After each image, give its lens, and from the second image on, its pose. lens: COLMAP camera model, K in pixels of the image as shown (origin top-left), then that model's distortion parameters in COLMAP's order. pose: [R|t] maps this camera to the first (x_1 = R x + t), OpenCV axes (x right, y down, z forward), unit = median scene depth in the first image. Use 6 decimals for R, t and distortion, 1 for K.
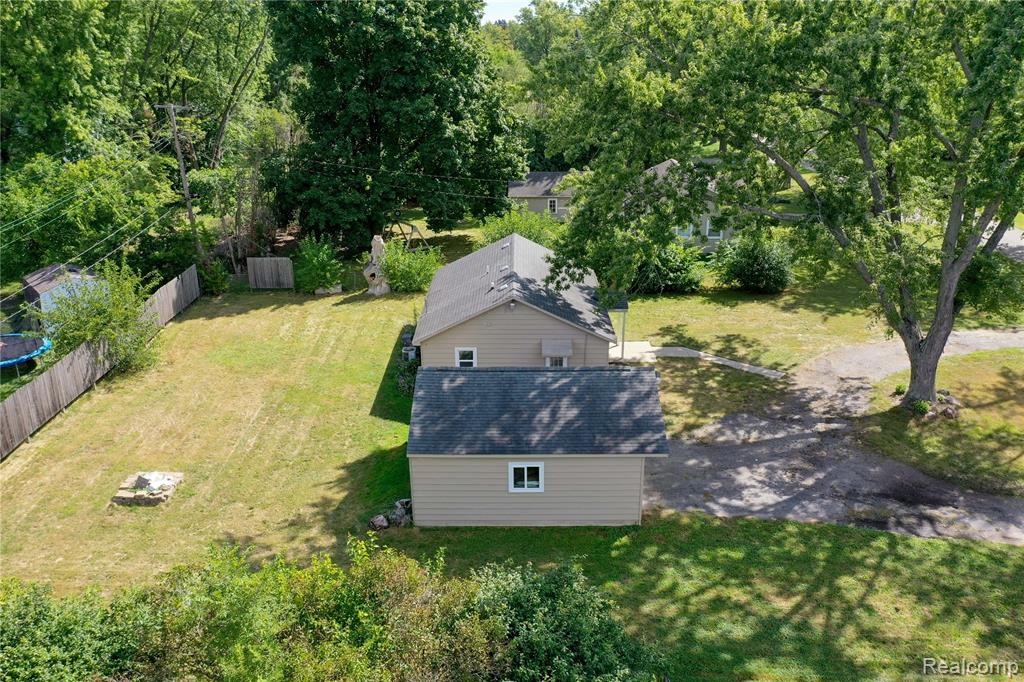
lens RADIAL K [[799.5, 0, 512.0], [0, 799.5, 341.0], [0, 0, 1]] dist [0.005122, 0.000245]
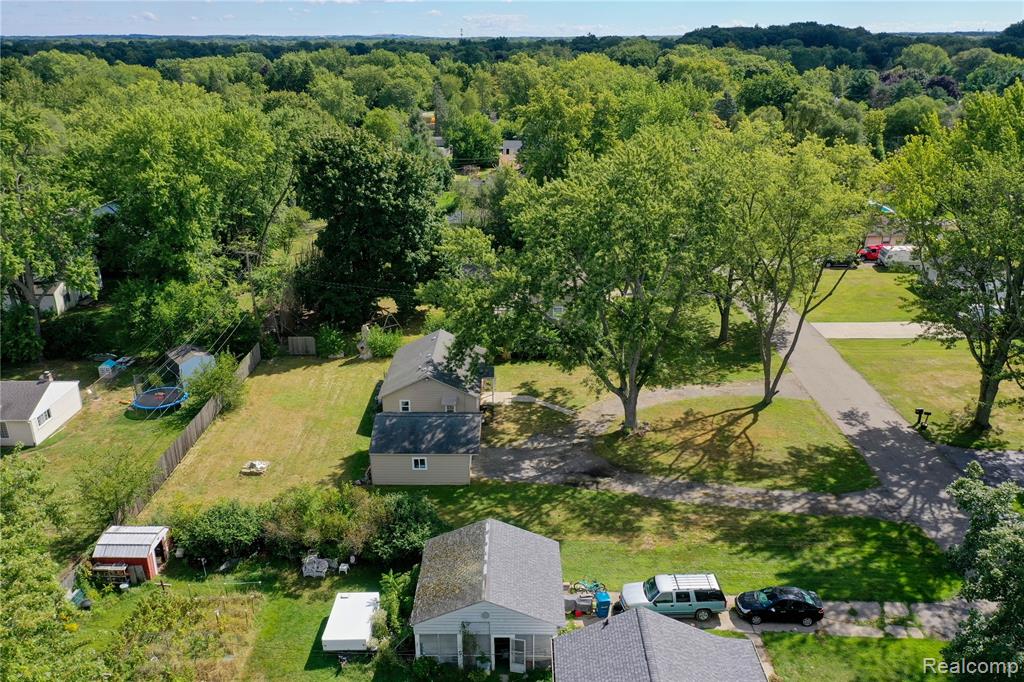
lens RADIAL K [[799.5, 0, 512.0], [0, 799.5, 341.0], [0, 0, 1]] dist [0.005122, 0.000245]
pose [[0.999949, 0.003196, -0.009551, 0.242025], [-0.003184, 0.999994, 0.001269, -0.150478], [0.009555, -0.001239, 0.999954, -1.049902]]
